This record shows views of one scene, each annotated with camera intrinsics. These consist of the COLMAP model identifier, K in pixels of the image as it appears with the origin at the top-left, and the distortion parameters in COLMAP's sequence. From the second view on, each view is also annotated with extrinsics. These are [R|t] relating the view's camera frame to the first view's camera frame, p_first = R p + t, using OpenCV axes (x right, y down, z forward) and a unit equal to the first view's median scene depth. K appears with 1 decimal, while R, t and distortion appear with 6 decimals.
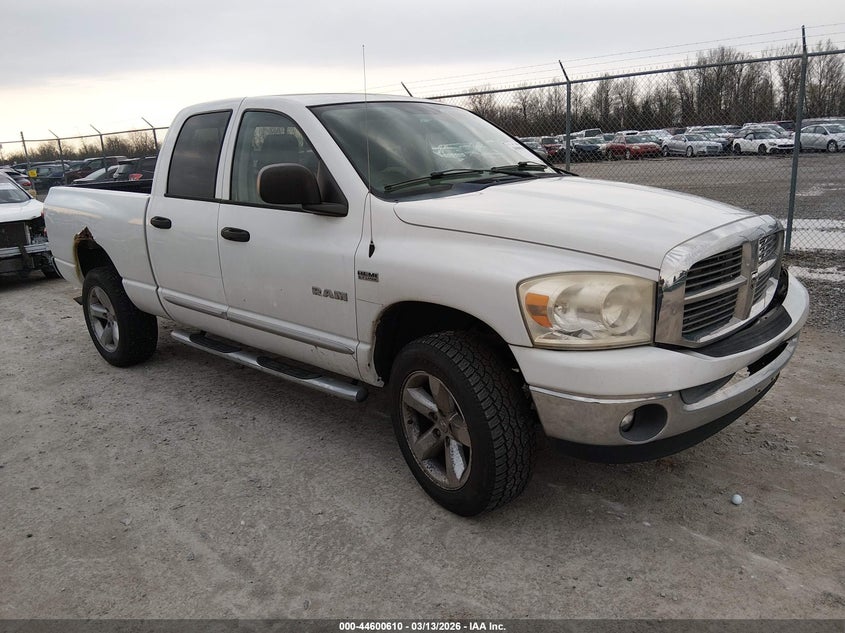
lens RADIAL K [[685.0, 0, 422.5], [0, 685.0, 316.5], [0, 0, 1]] dist [0.130618, -0.277584]
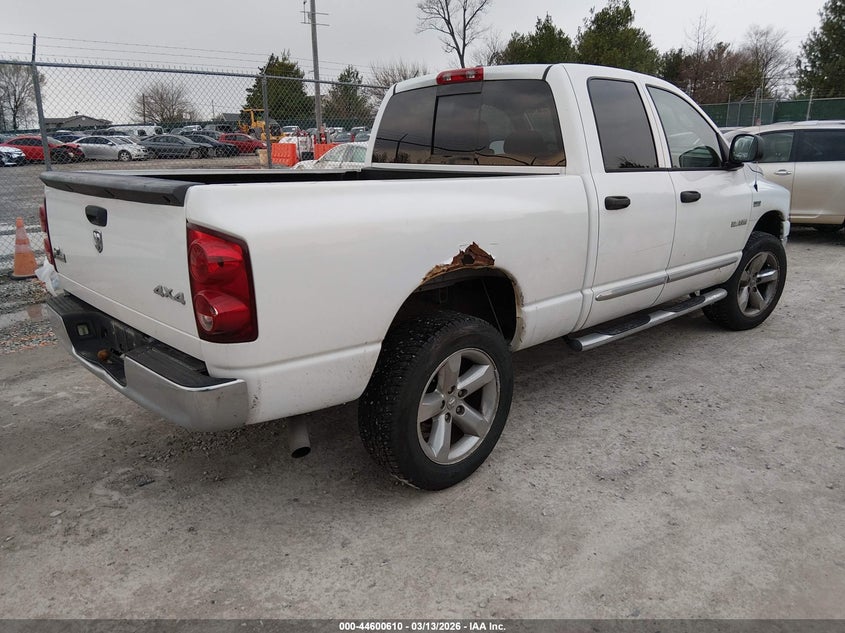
lens RADIAL K [[685.0, 0, 422.5], [0, 685.0, 316.5], [0, 0, 1]] dist [0.130618, -0.277584]
pose [[0.002074, -0.203382, 0.979097, -1.326981], [0.243680, 0.949688, 0.196757, -0.244595], [-0.969853, 0.238178, 0.051530, 1.314629]]
